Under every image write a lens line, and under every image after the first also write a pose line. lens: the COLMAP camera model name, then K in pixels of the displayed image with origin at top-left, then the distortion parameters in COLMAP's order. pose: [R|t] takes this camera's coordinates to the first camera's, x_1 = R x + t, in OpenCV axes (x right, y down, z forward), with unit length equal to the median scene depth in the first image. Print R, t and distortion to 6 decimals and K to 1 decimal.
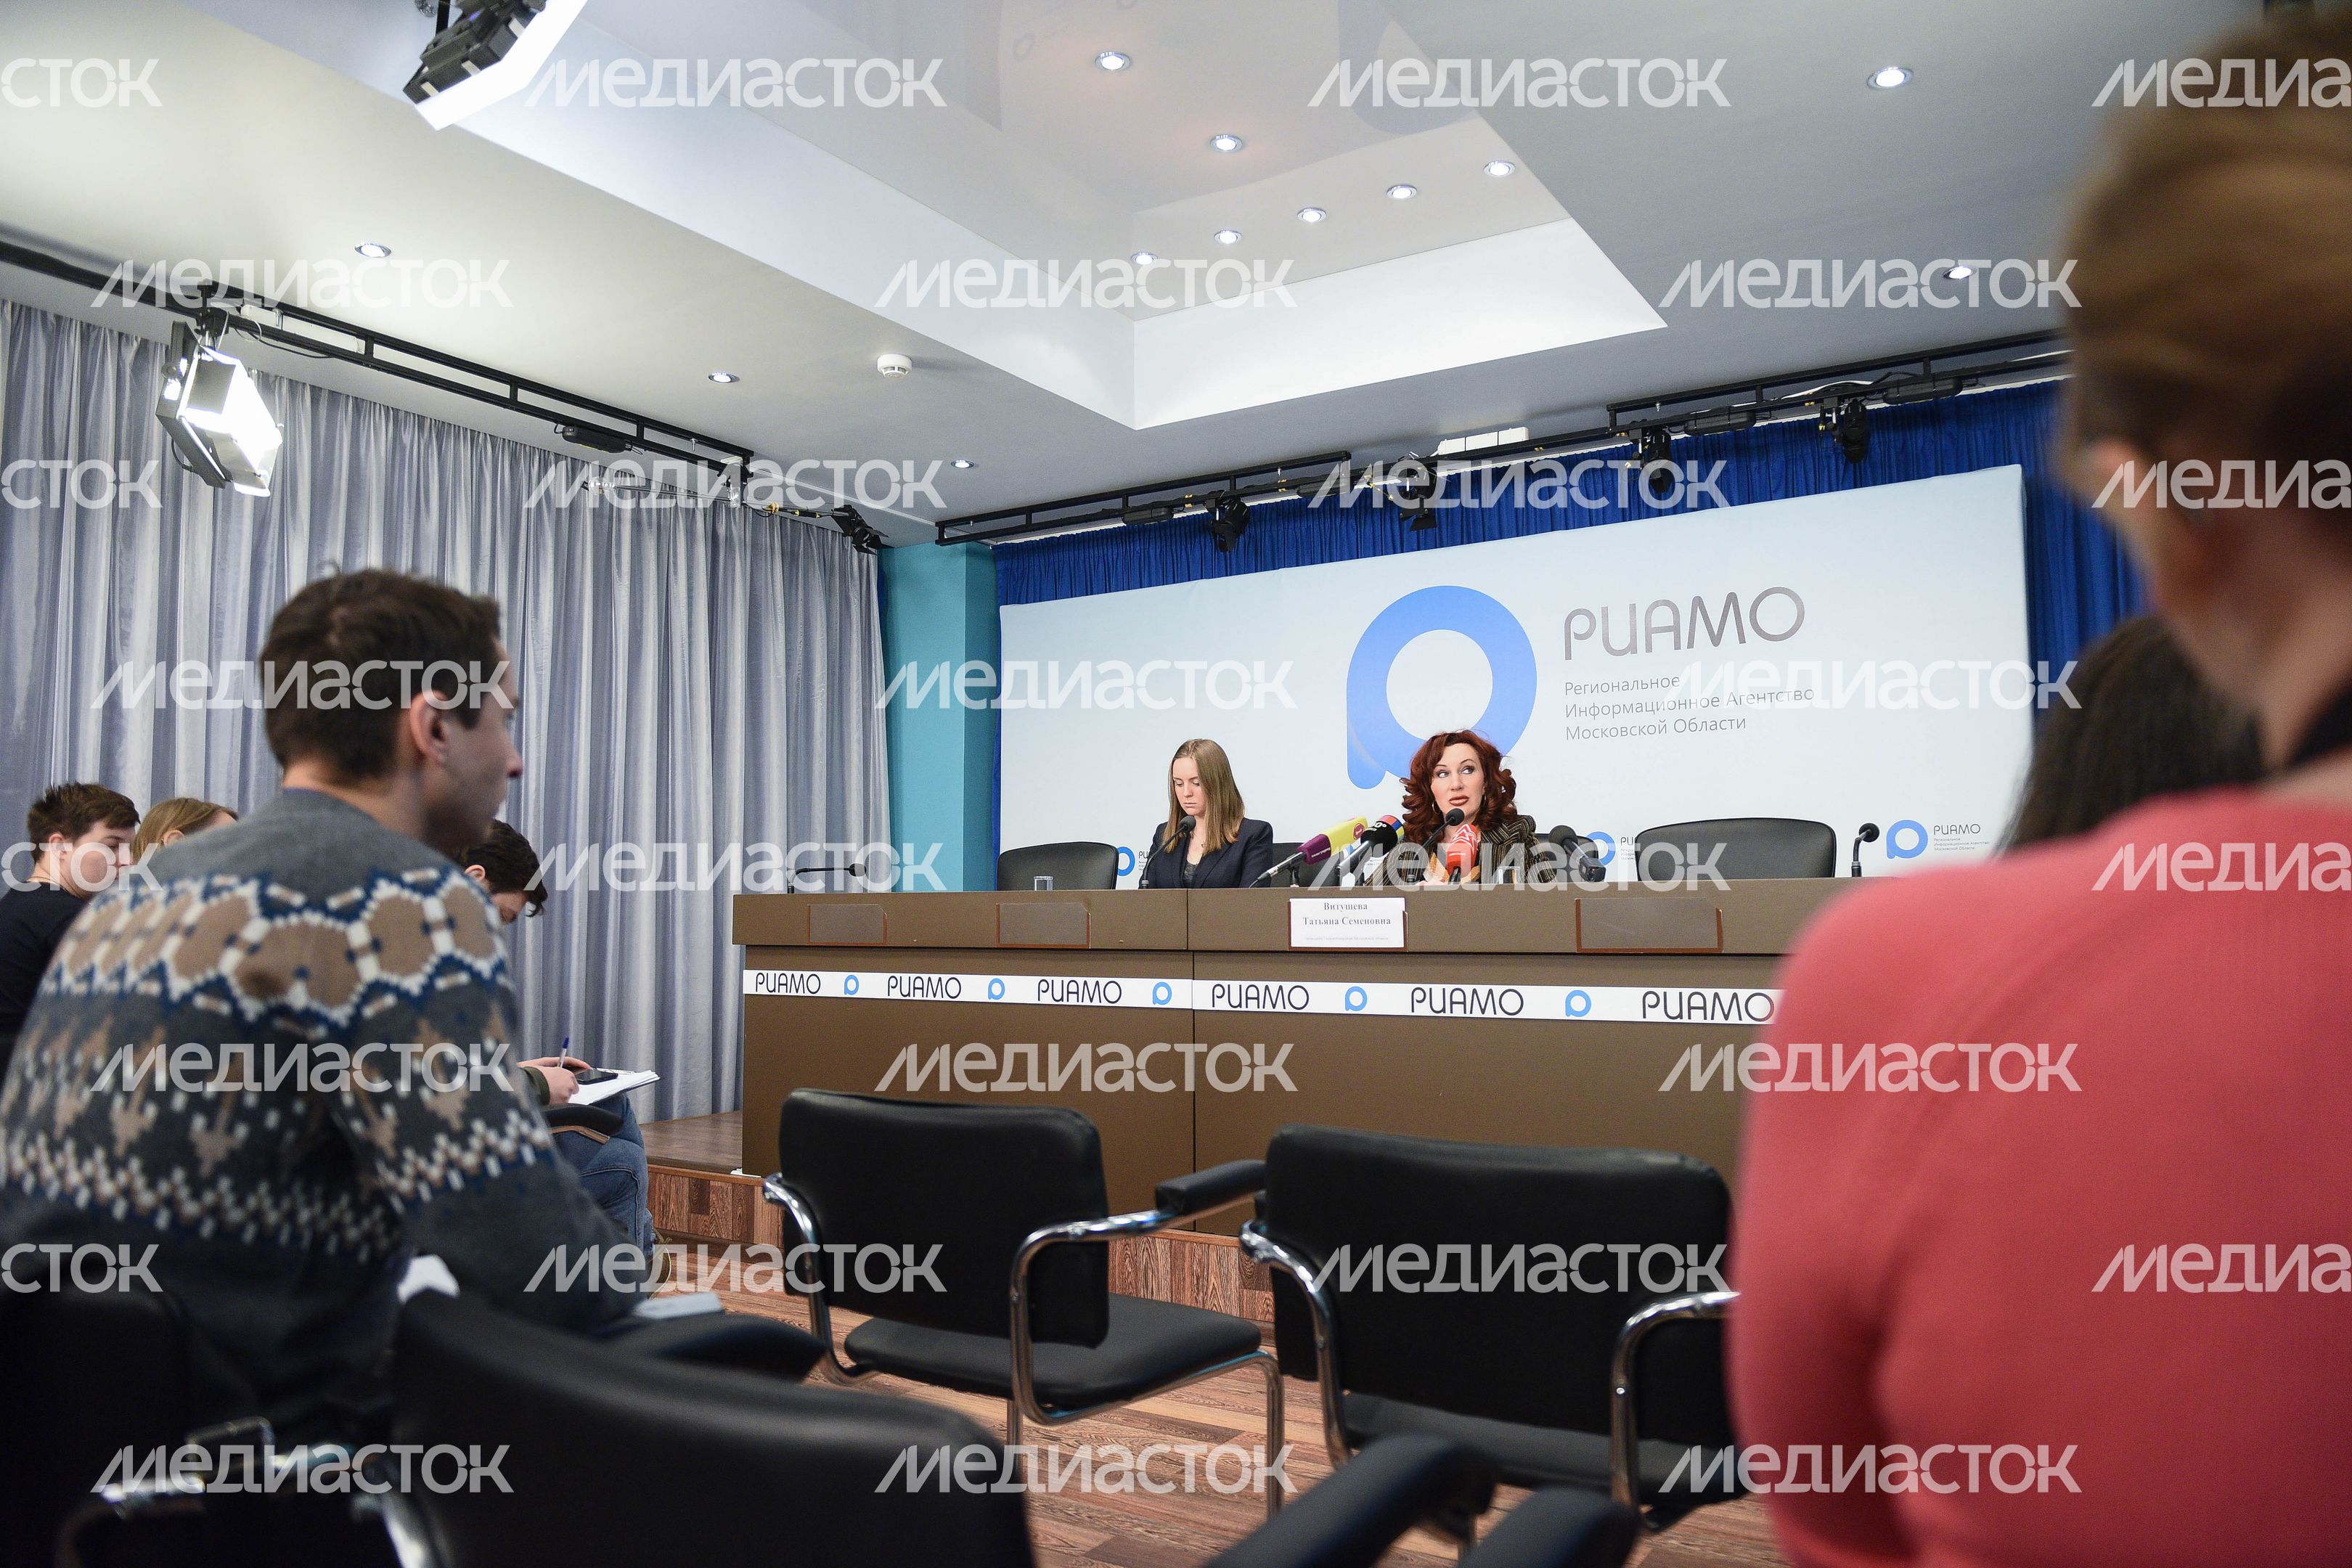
lens RADIAL K [[1607.2, 0, 1178.0], [0, 1607.2, 786.4], [0, 0, 1]] dist [-0.044567, -0.005325]
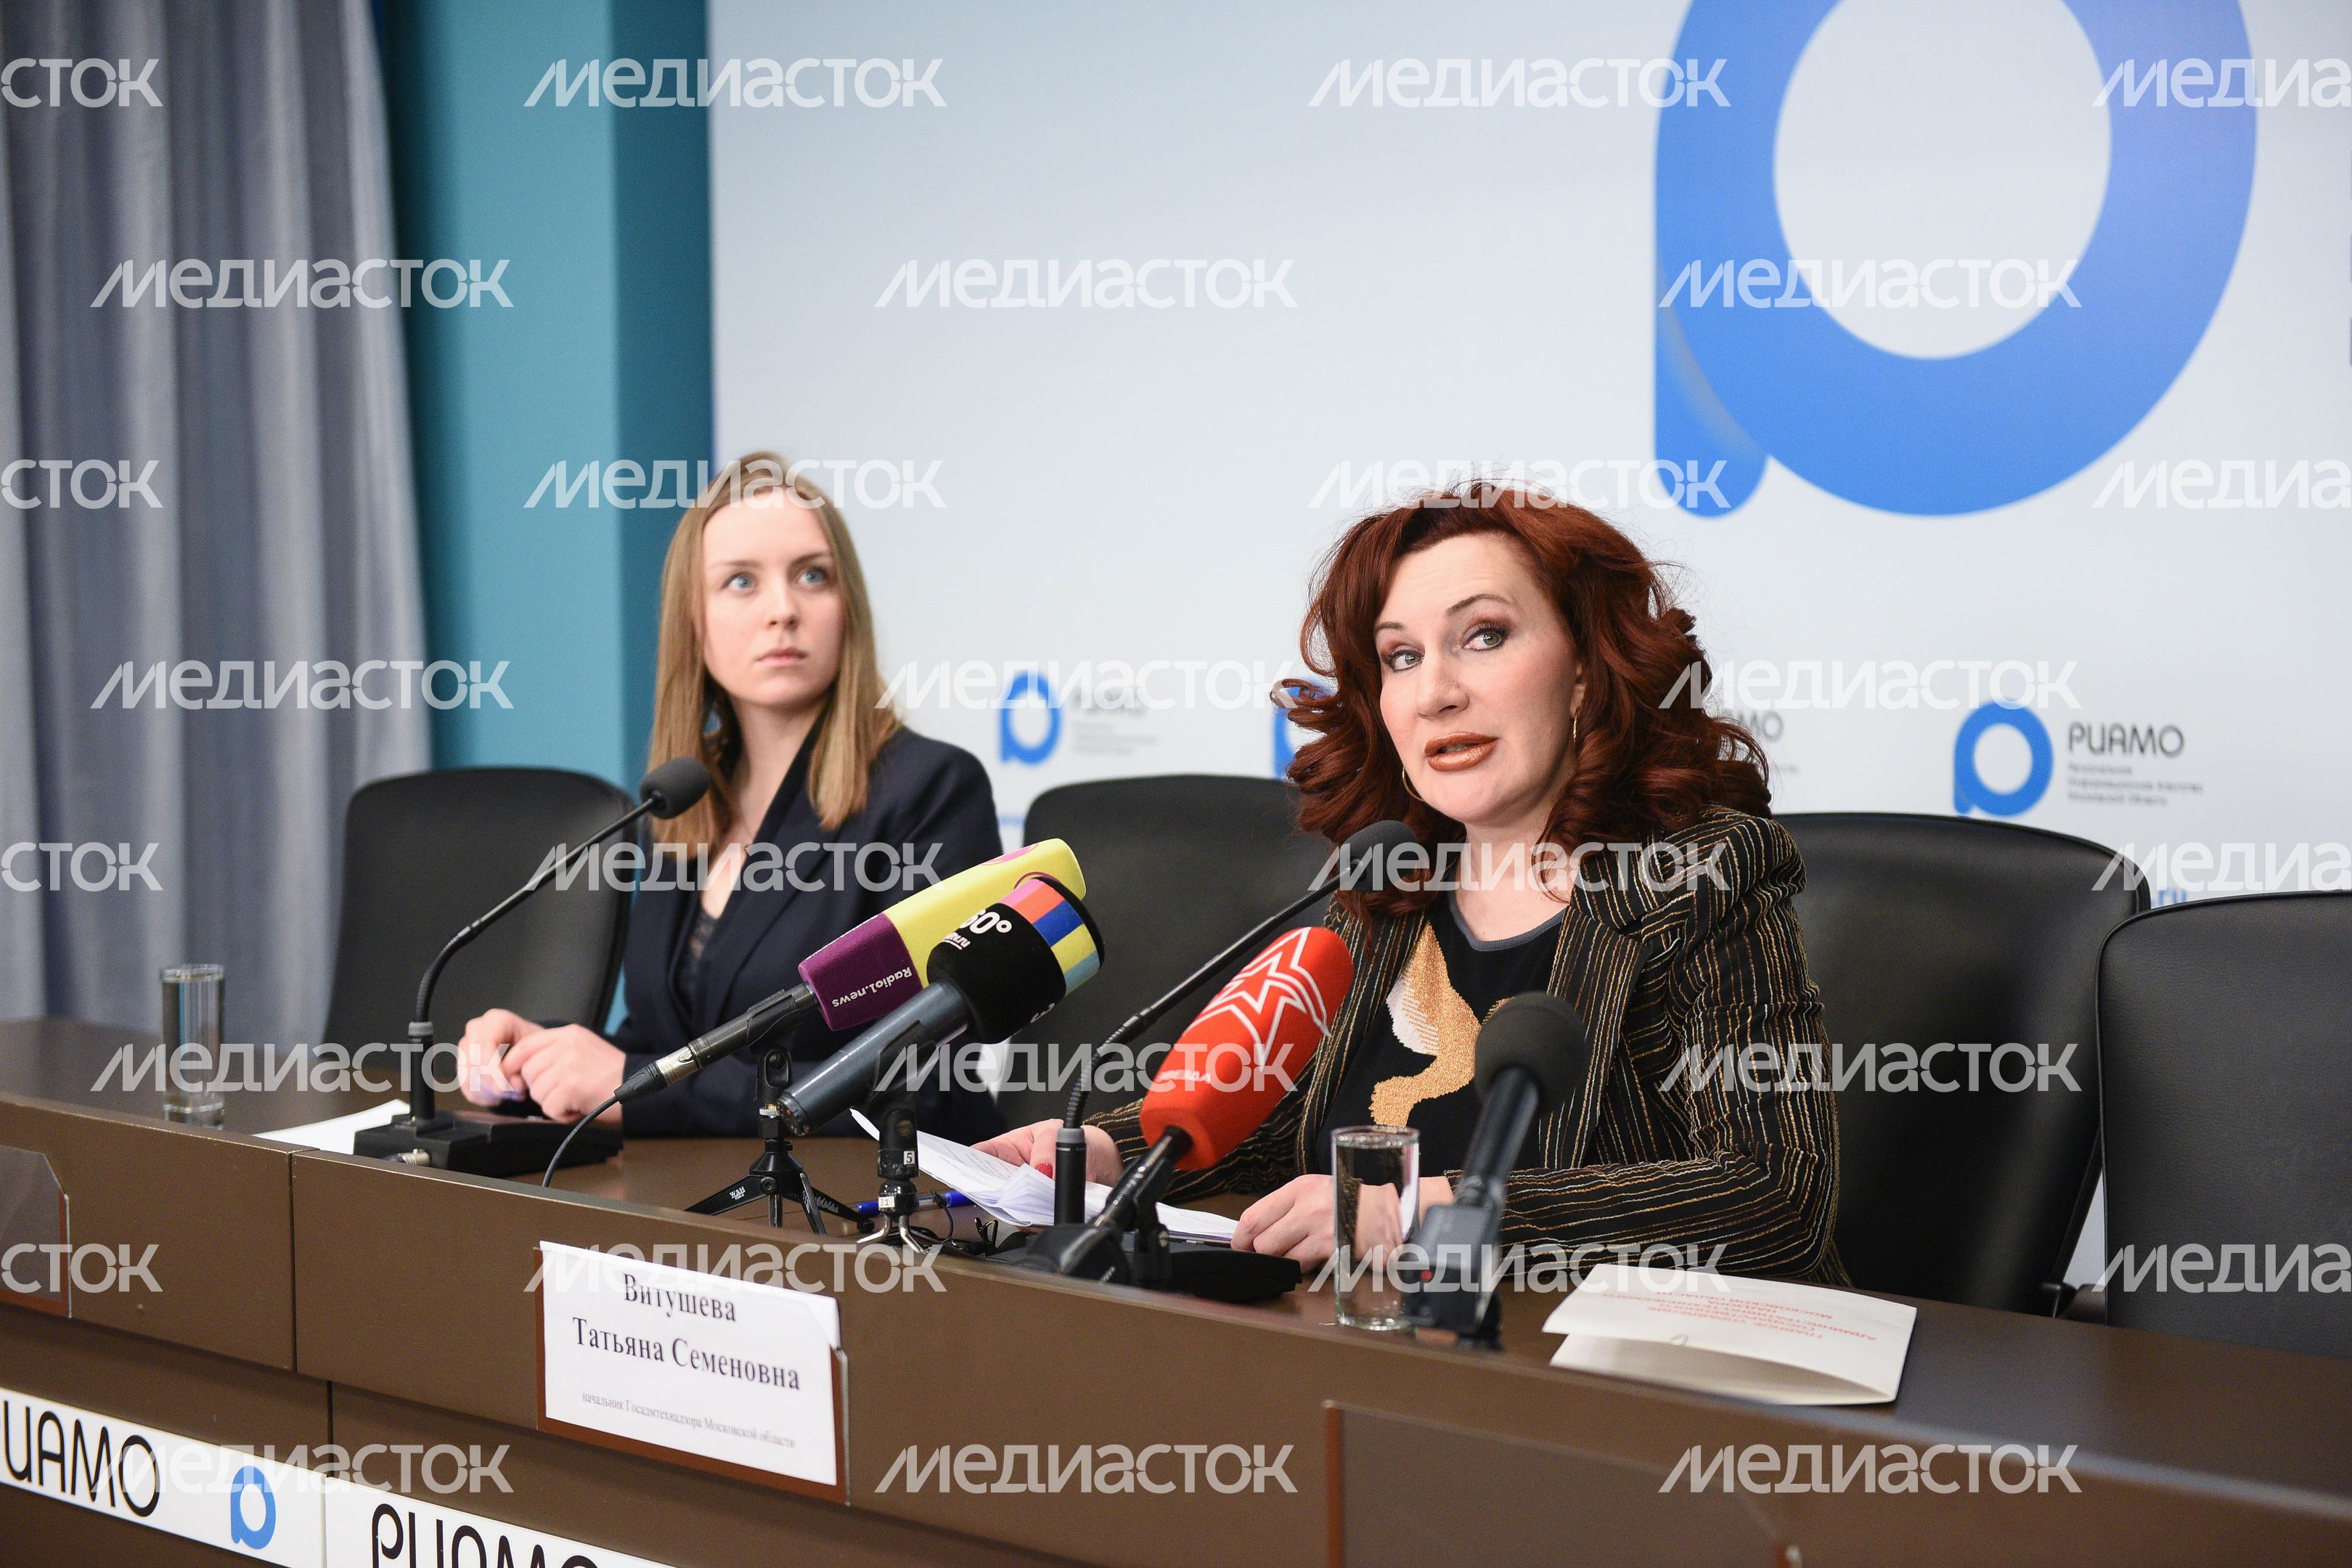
lens RADIAL K [[4425.0, 0, 1178.7], [0, 4425.0, 790.5], [0, 0, 1]] dist [0.147348, -0.457581]
pose [[0.970707, 0.009662, -0.240070, 0.287878], [0.025396, 0.989467, 0.142511, -0.087547], [0.238919, -0.144433, 0.960238, 0.271698]]
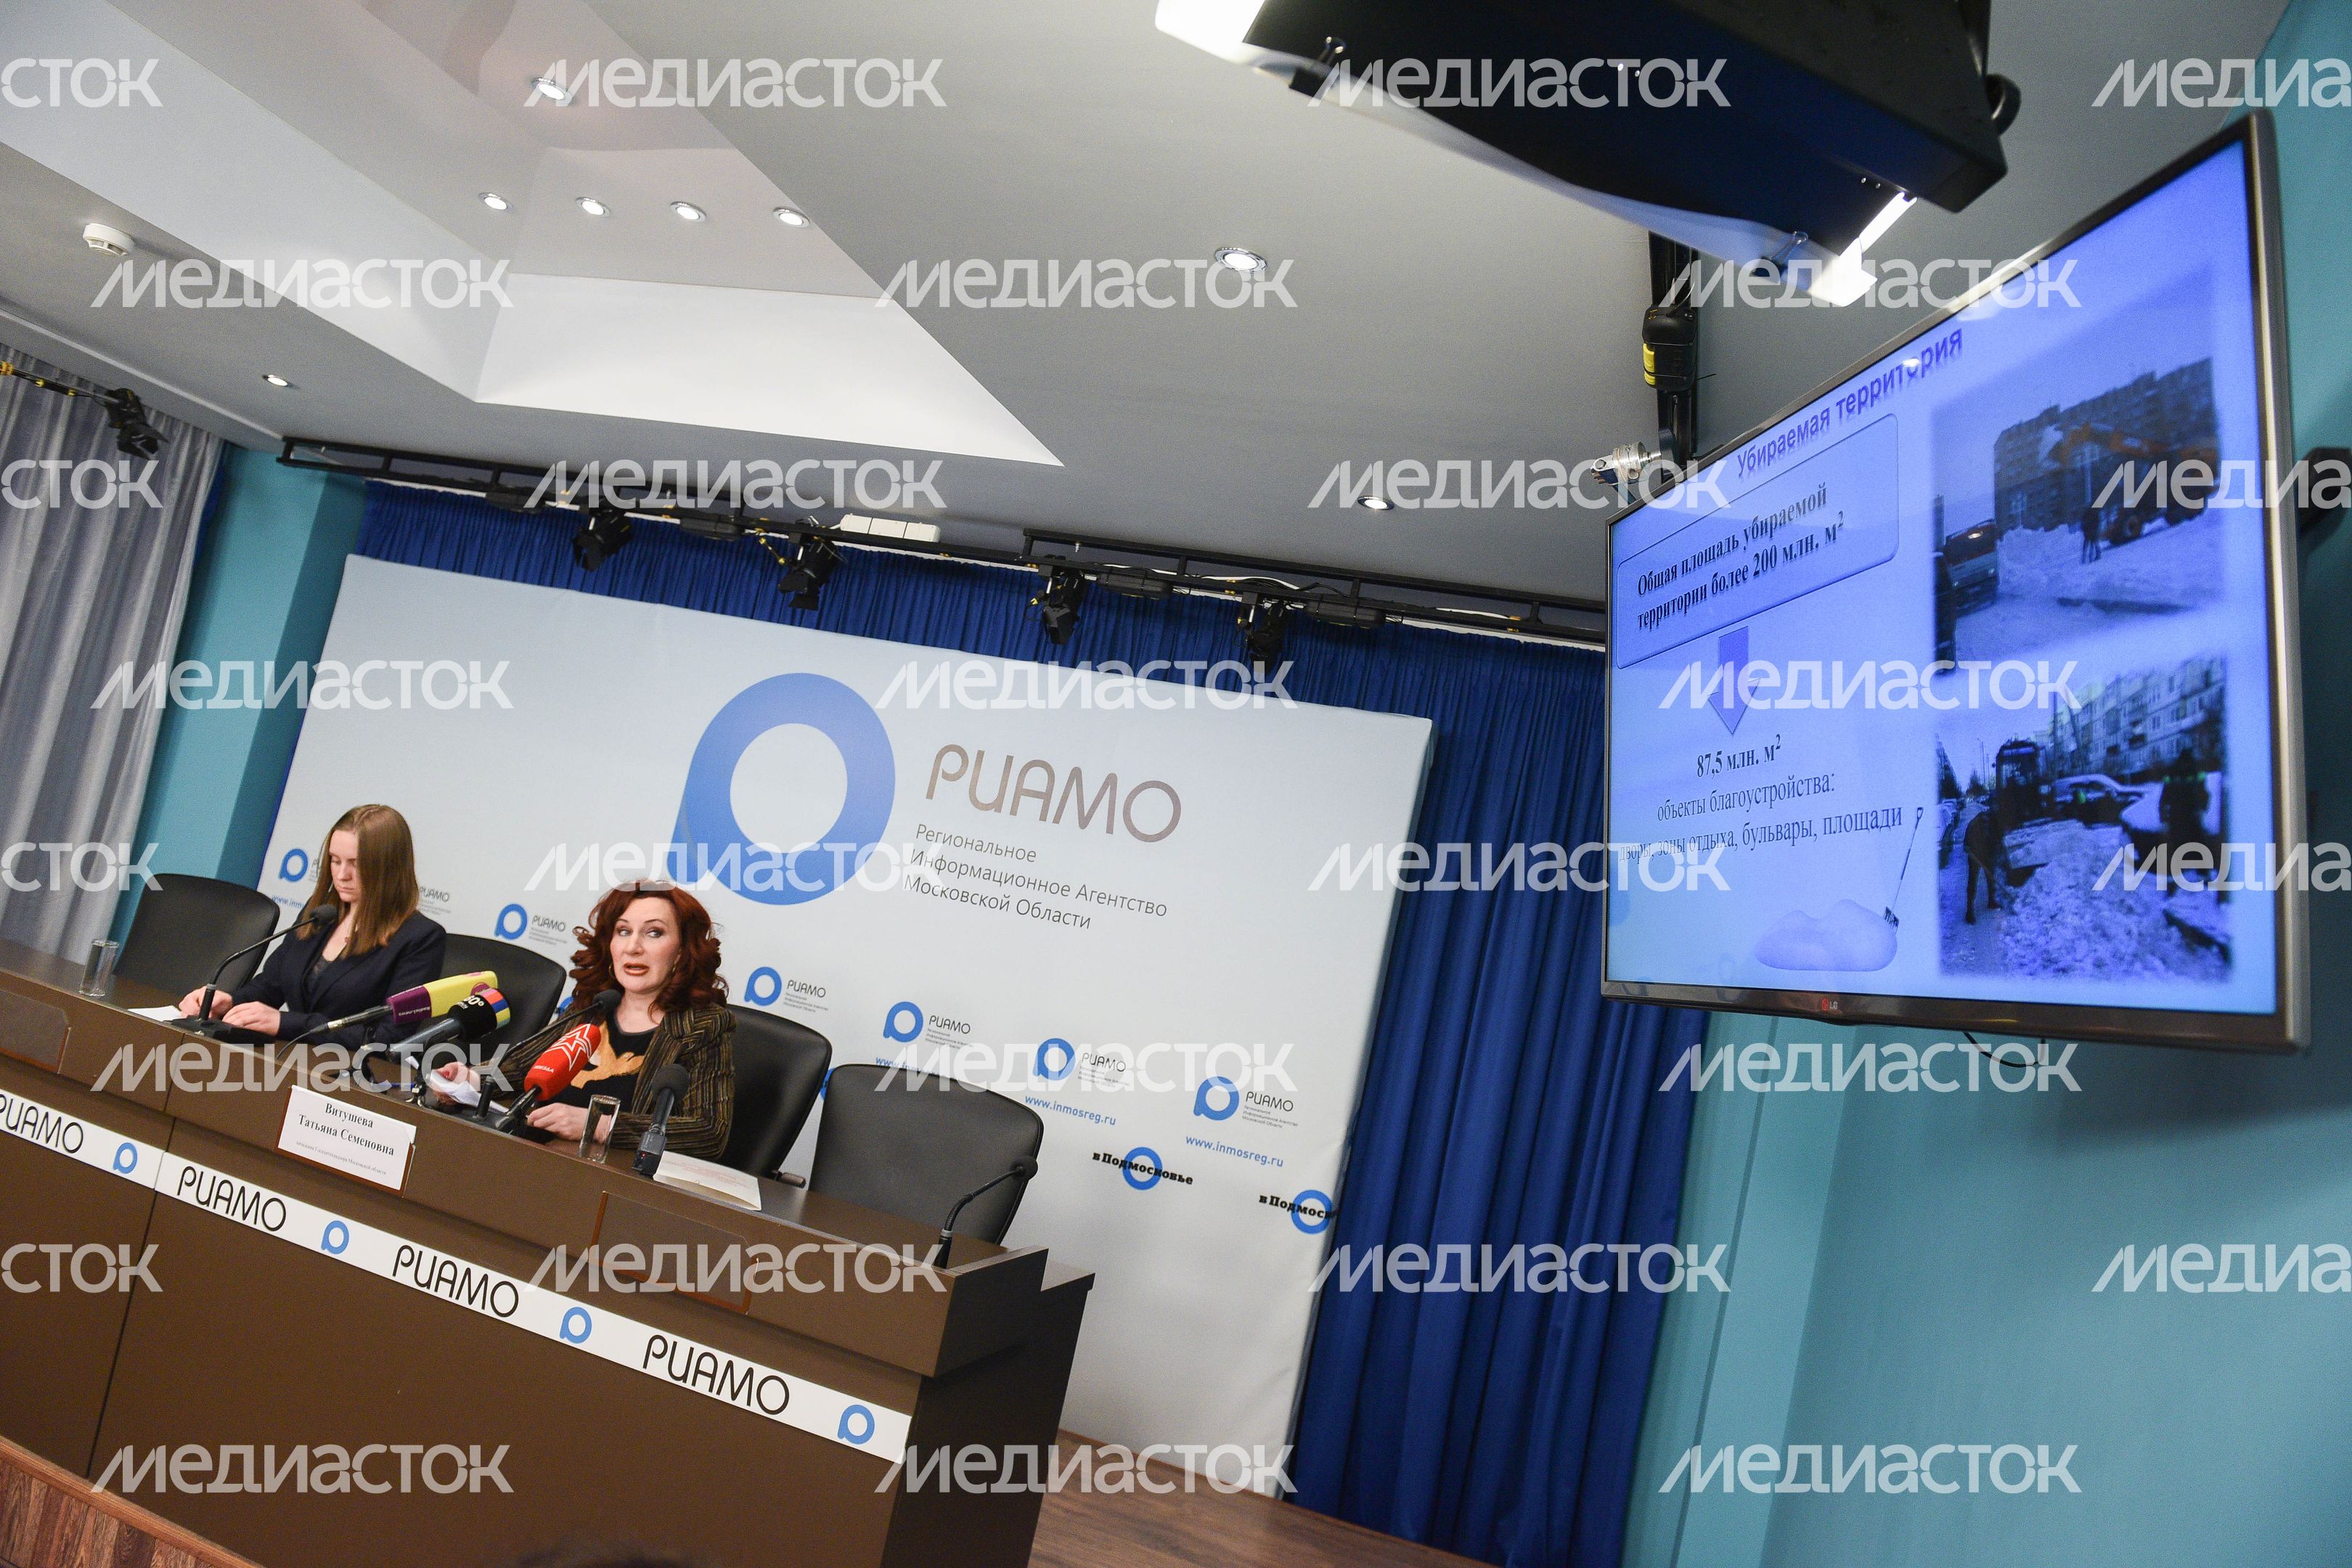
lens RADIAL K [[1597.9, 0, 1178.1], [0, 1597.9, 790.0], [0, 0, 1]] dist [-0.051590, -0.000811]
pose [[0.945137, 0.234904, 0.227016, 0.216389], [-0.236160, 0.971465, -0.022013, -0.119930], [-0.225709, -0.032807, 0.973642, 0.163750]]
